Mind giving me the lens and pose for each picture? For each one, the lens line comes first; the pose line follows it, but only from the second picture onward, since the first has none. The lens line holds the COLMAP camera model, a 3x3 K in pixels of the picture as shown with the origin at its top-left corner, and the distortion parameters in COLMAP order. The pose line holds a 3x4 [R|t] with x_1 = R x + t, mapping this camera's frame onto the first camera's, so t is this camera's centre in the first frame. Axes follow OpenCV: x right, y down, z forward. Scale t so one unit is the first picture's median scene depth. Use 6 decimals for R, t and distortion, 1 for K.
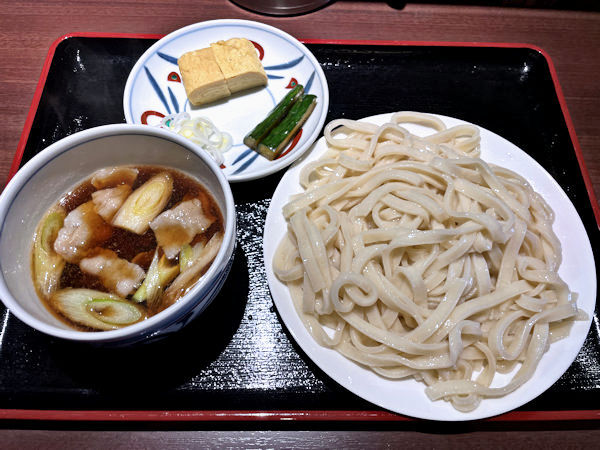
lens RADIAL K [[503.3, 0, 300.0], [0, 503.3, 225.0], [0, 0, 1]] dist [0.039720, -0.010096]
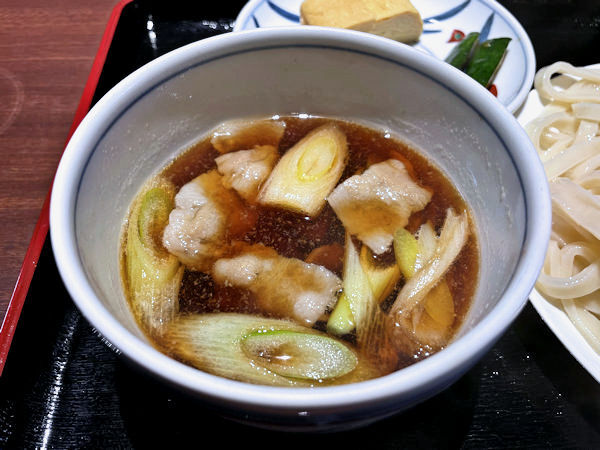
lens RADIAL K [[503.3, 0, 300.0], [0, 503.3, 225.0], [0, 0, 1]] dist [0.039720, -0.010096]
pose [[0.998943, -0.042561, 0.017372, -0.332407], [0.044929, 0.983876, -0.173118, 0.119746], [-0.009724, 0.173716, 0.984748, 0.449869]]
